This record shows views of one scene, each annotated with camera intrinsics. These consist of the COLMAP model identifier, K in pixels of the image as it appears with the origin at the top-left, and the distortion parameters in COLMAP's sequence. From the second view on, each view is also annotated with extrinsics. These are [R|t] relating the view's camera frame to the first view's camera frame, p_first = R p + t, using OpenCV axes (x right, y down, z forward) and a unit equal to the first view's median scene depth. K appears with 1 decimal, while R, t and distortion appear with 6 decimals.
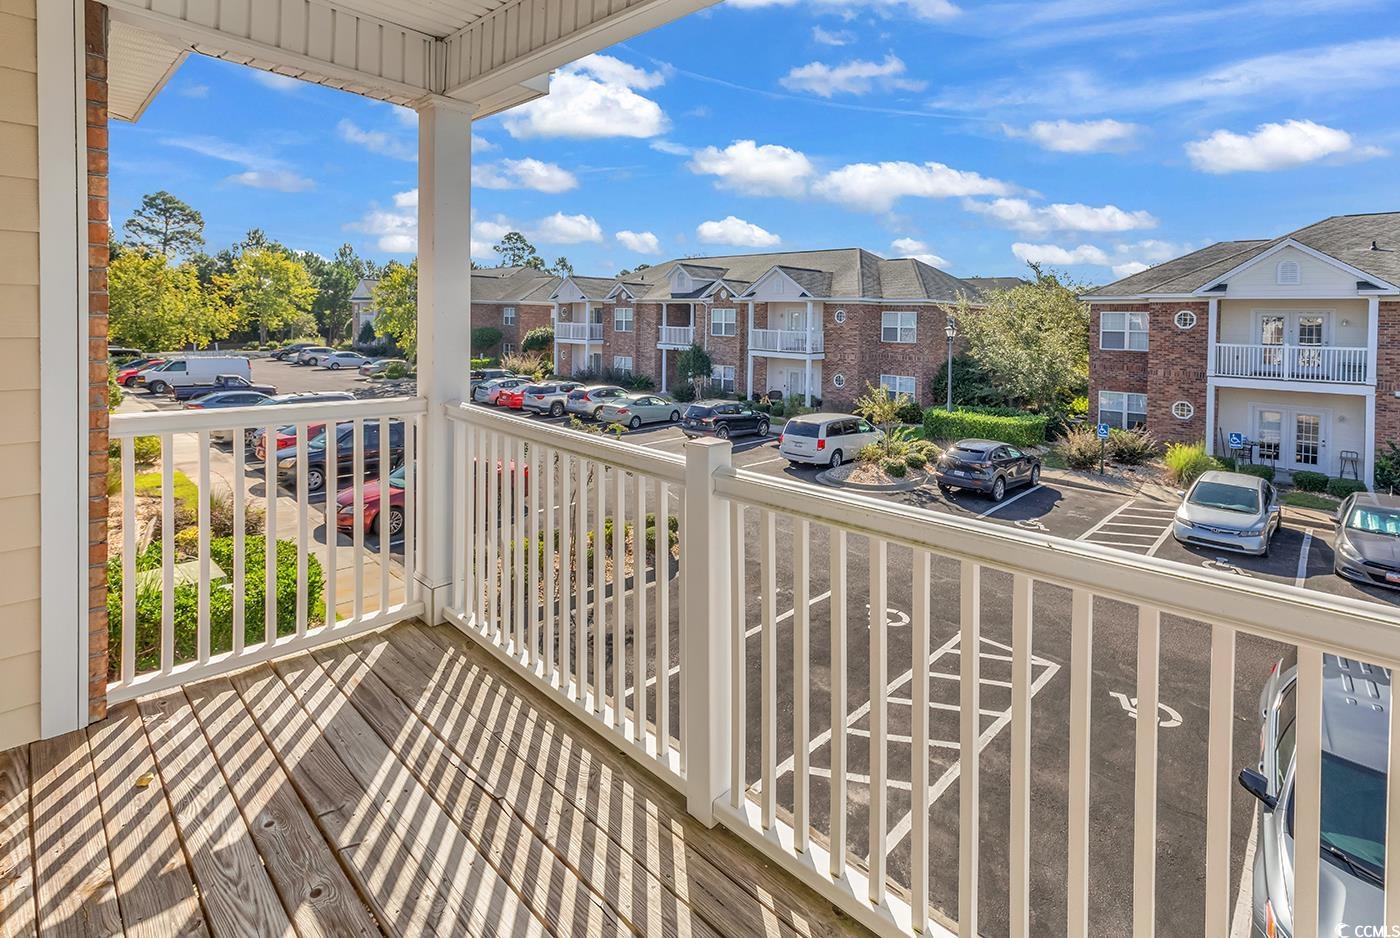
lens RADIAL K [[644.8, 0, 705.3], [0, 644.8, 472.2], [0, 0, 1]] dist [0.002772, 0.000015]
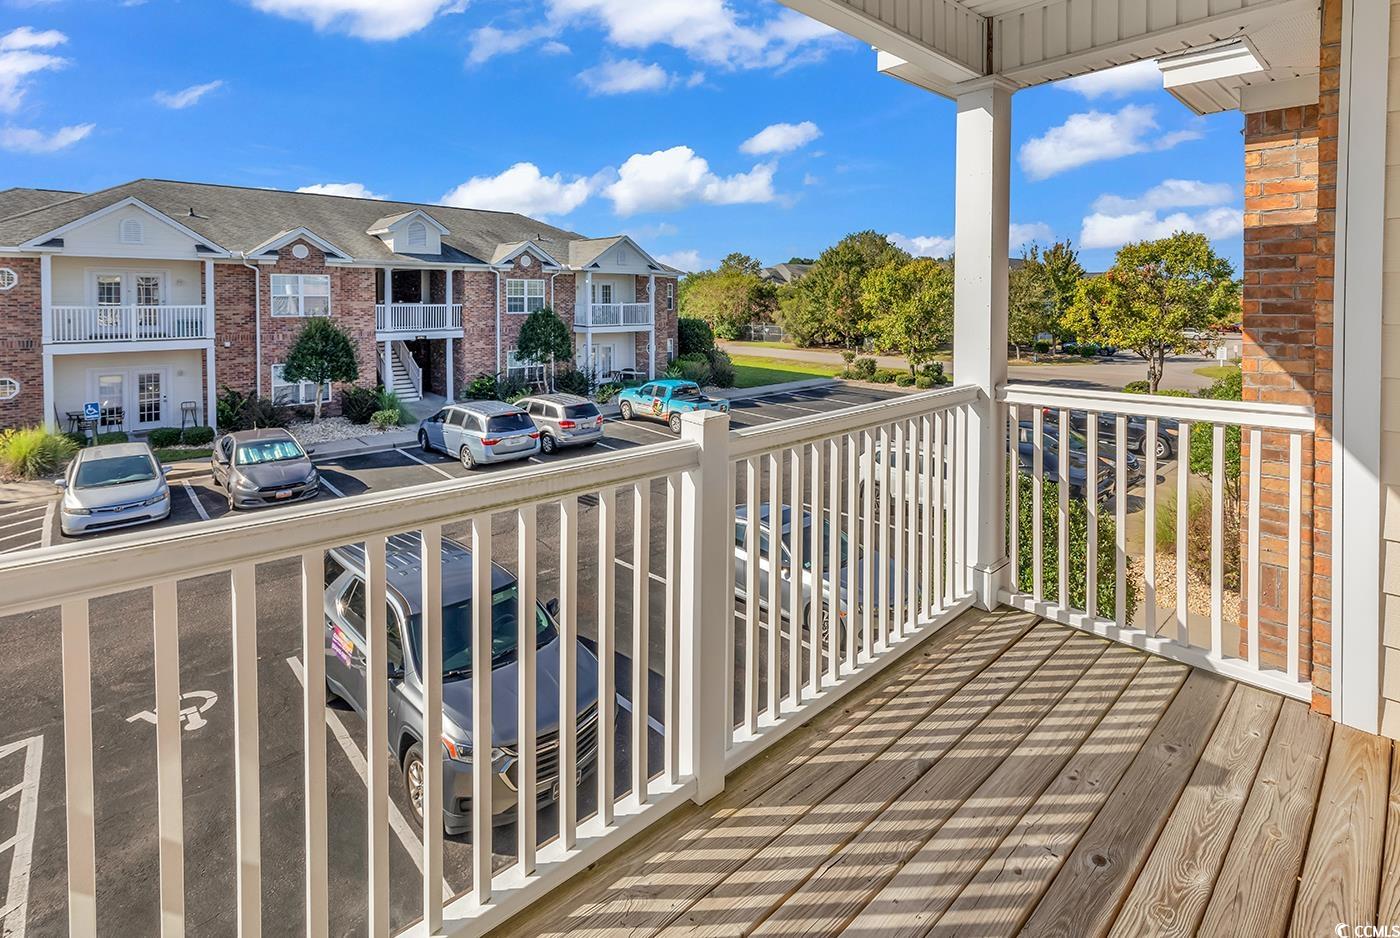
lens RADIAL K [[669.4, 0, 700.9], [0, 669.4, 453.9], [0, 0, 1]] dist [0.014765, -0.000312]
pose [[0.067364, -0.251673, 0.965465, -0.083440], [0.229871, 0.945545, 0.230442, -0.019314], [-0.970887, 0.206408, 0.121548, 0.074460]]
